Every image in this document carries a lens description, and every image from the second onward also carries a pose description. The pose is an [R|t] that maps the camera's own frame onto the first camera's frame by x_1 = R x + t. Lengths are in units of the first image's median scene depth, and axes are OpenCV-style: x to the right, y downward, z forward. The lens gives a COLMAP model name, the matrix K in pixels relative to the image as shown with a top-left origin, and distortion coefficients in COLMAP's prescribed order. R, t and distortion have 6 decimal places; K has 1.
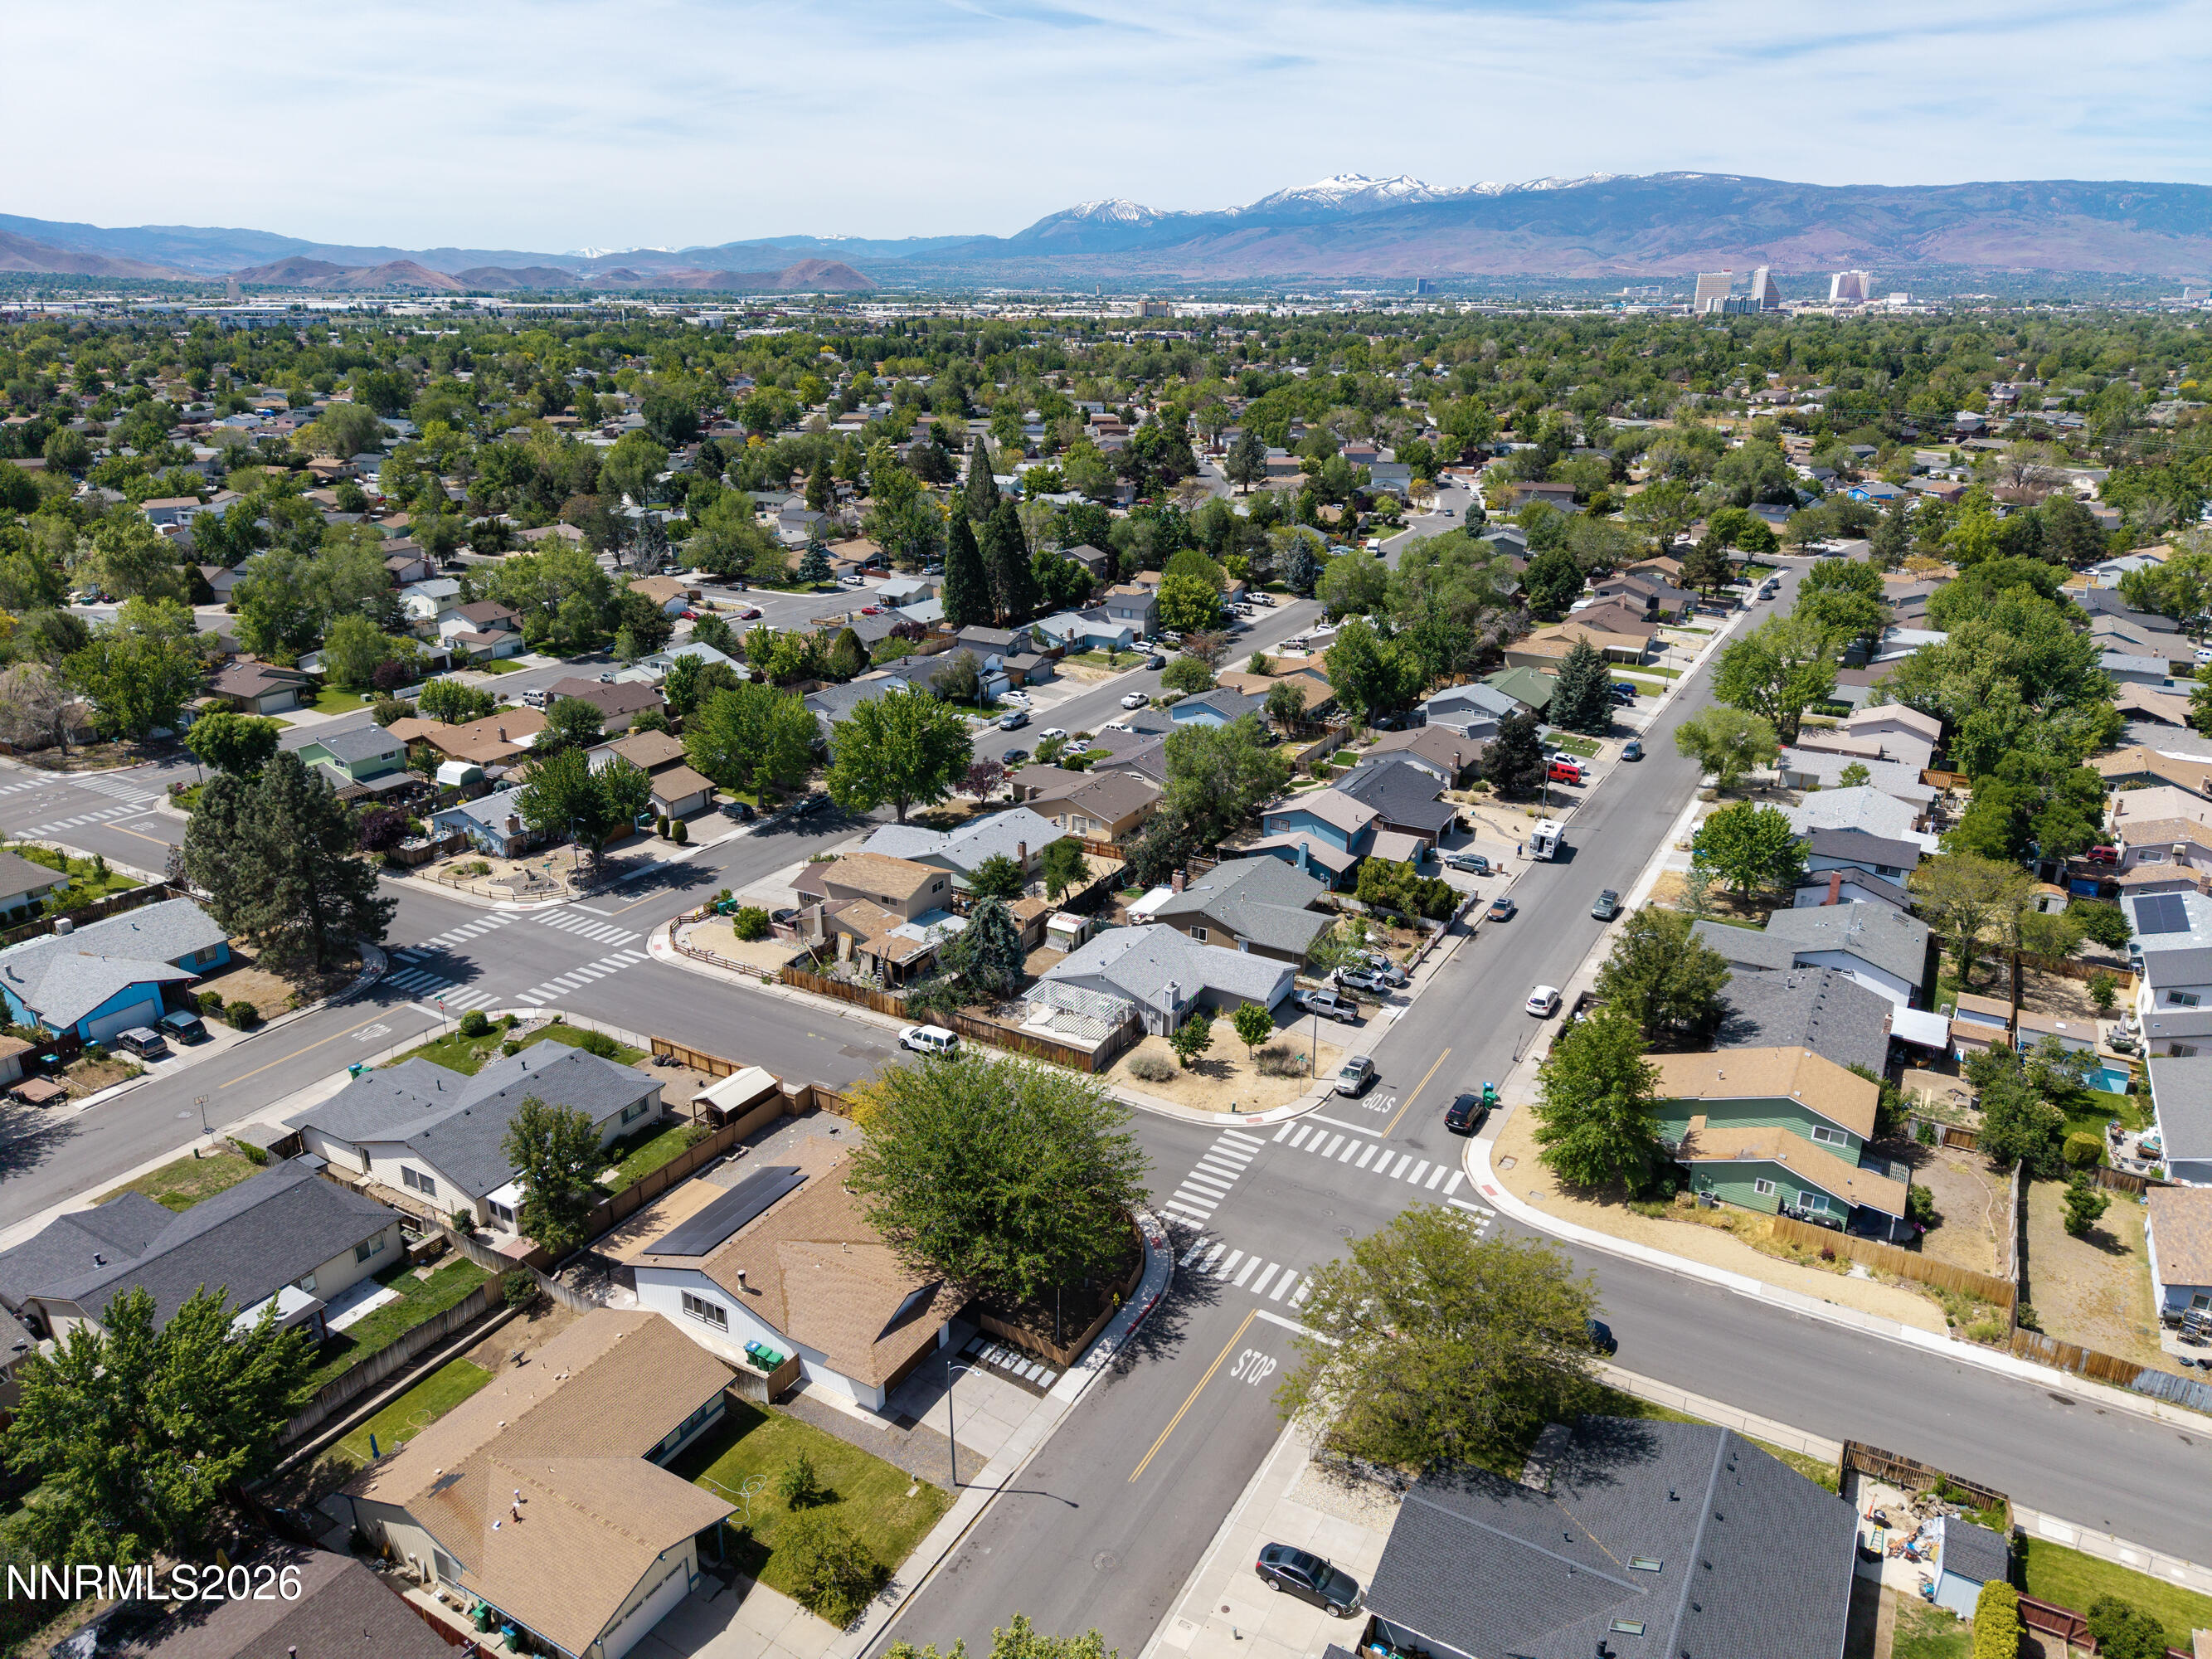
lens RADIAL K [[1483.4, 0, 1107.6], [0, 1483.4, 825.7], [0, 0, 1]] dist [0.020199, -0.017702]
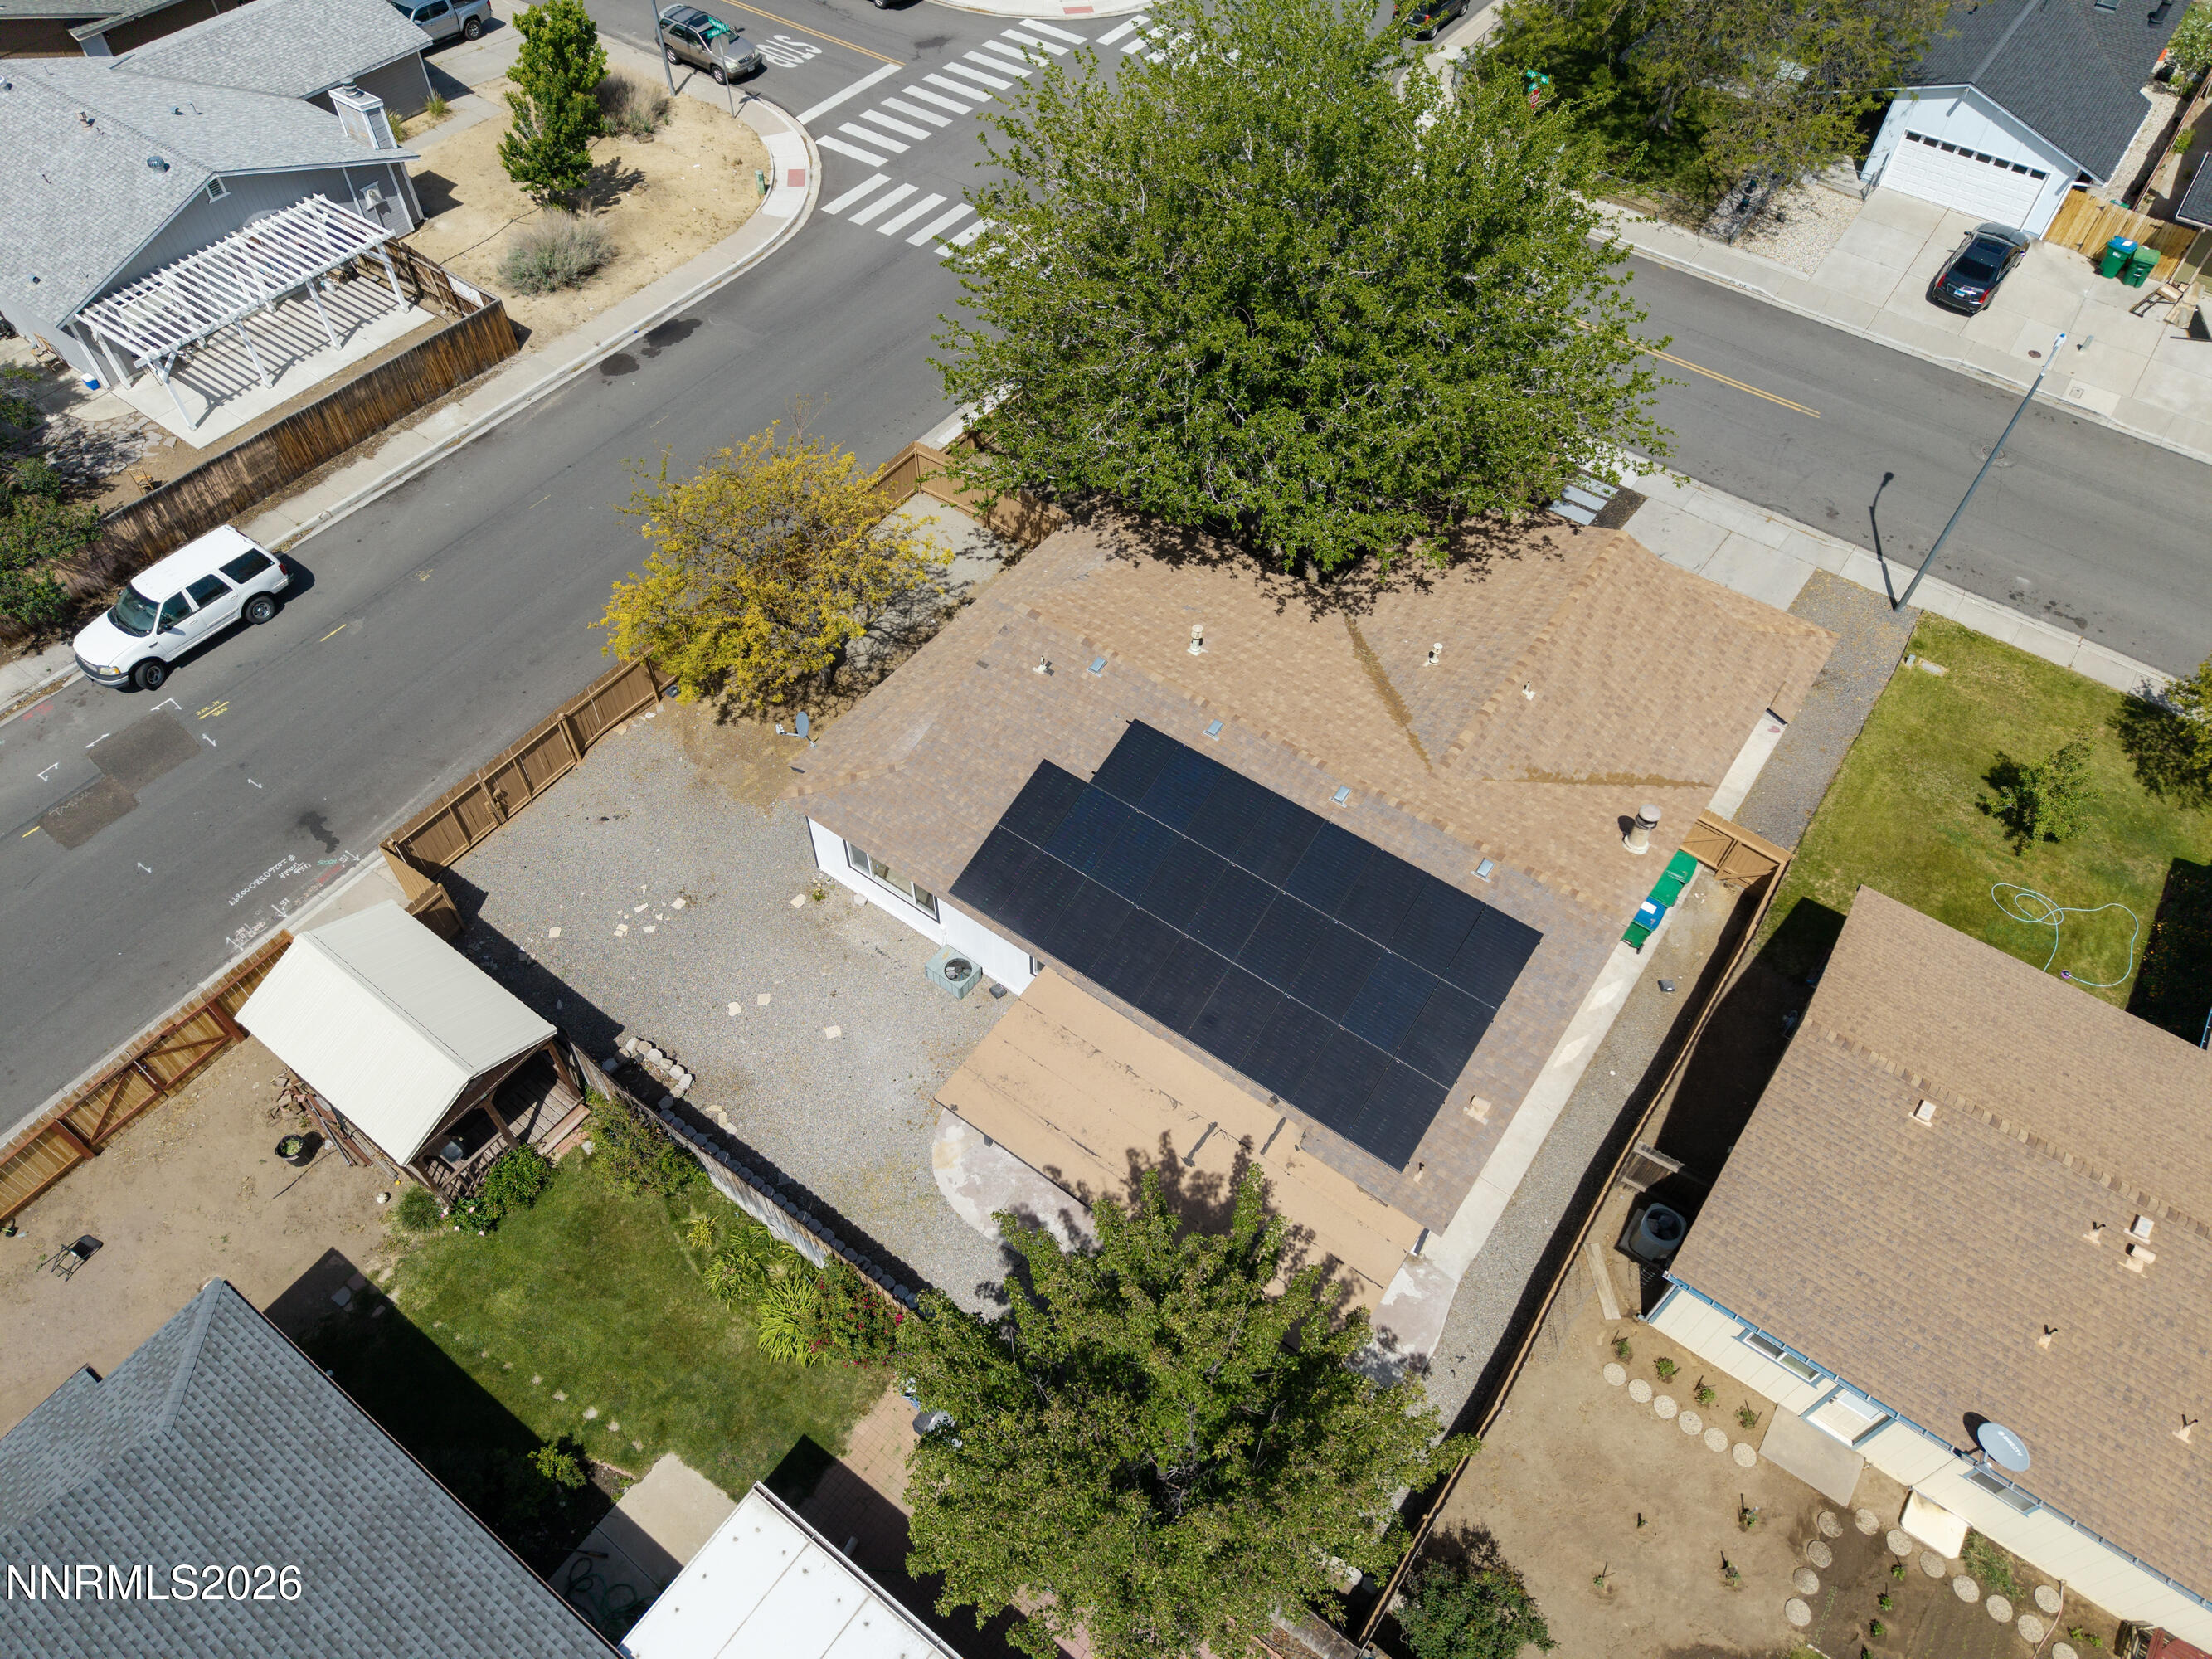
lens RADIAL K [[1483.0, 0, 1107.5], [0, 1483.0, 827.4], [0, 0, 1]] dist [0.021079, -0.016600]
pose [[0.103861, -0.782844, 0.613488, -0.334447], [0.328121, 0.609260, 0.721899, 0.004929], [-0.938909, 0.126322, 0.320146, 0.705990]]
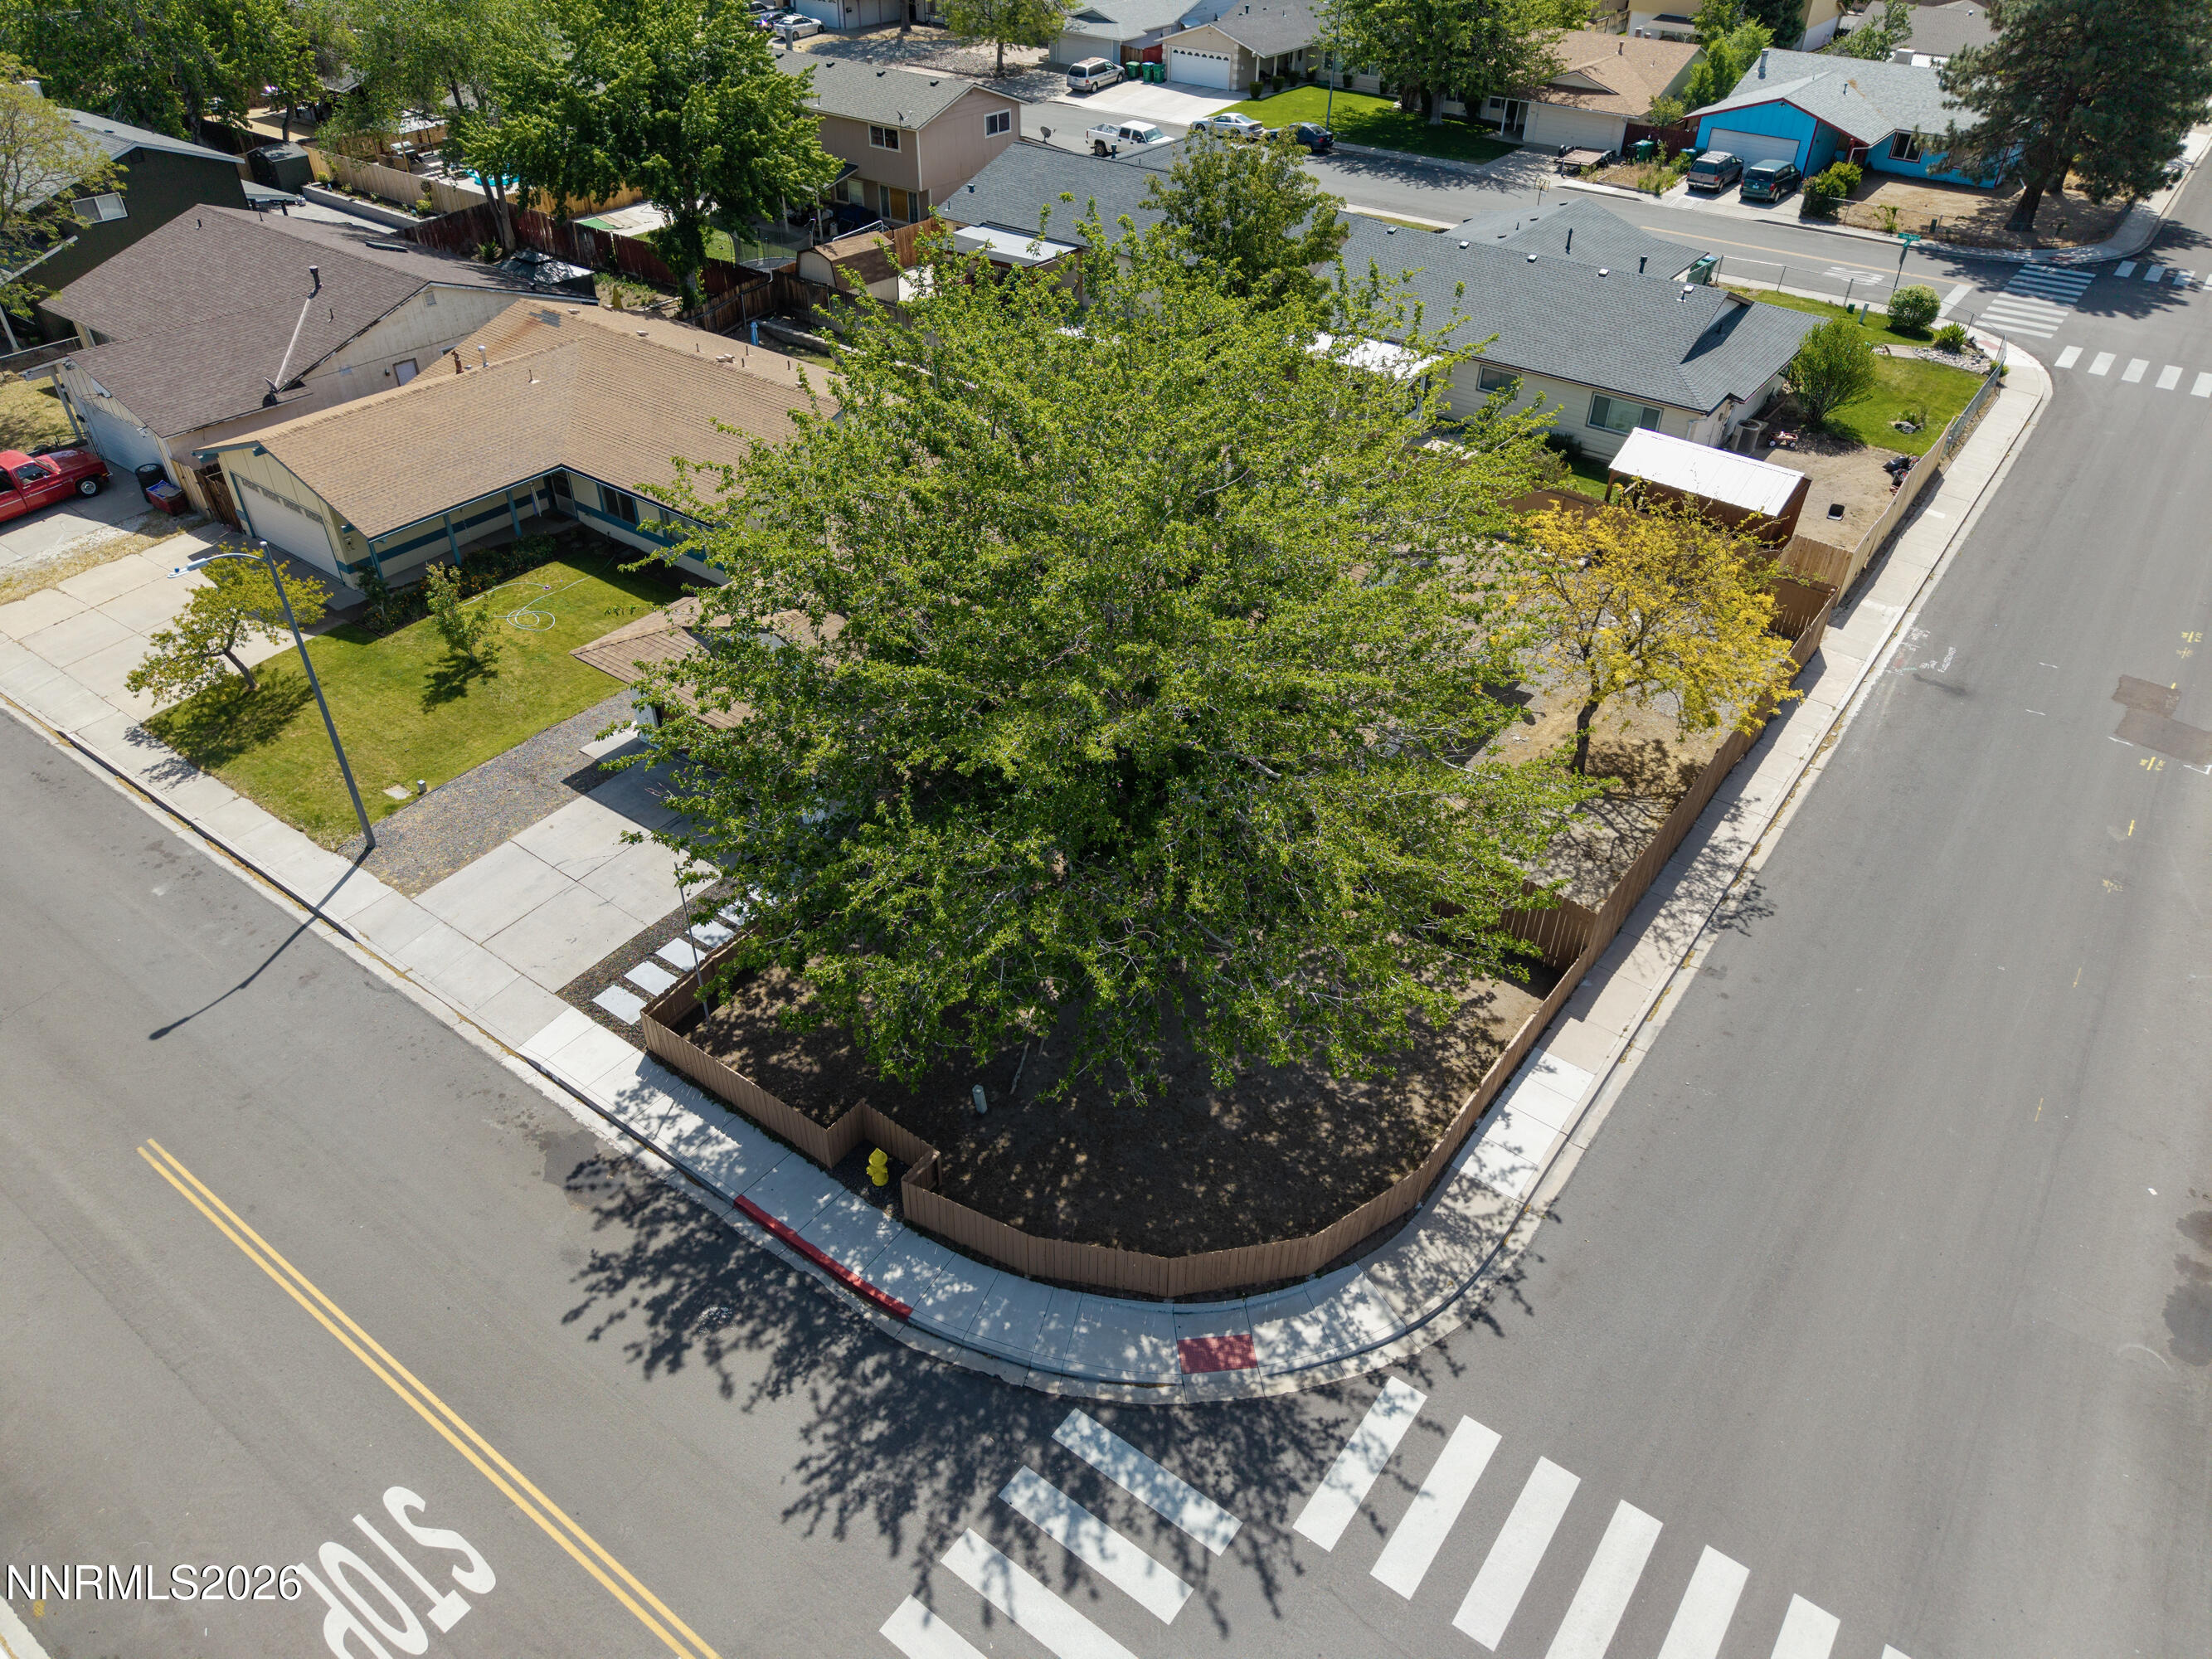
lens RADIAL K [[1483.4, 0, 1107.6], [0, 1483.4, 825.7], [0, 0, 1]] dist [0.020199, -0.017702]
pose [[-0.115616, 0.589279, -0.799614, 0.149332], [-0.360439, 0.725253, 0.586594, 0.056480], [0.925590, 0.356032, 0.128549, 0.733360]]
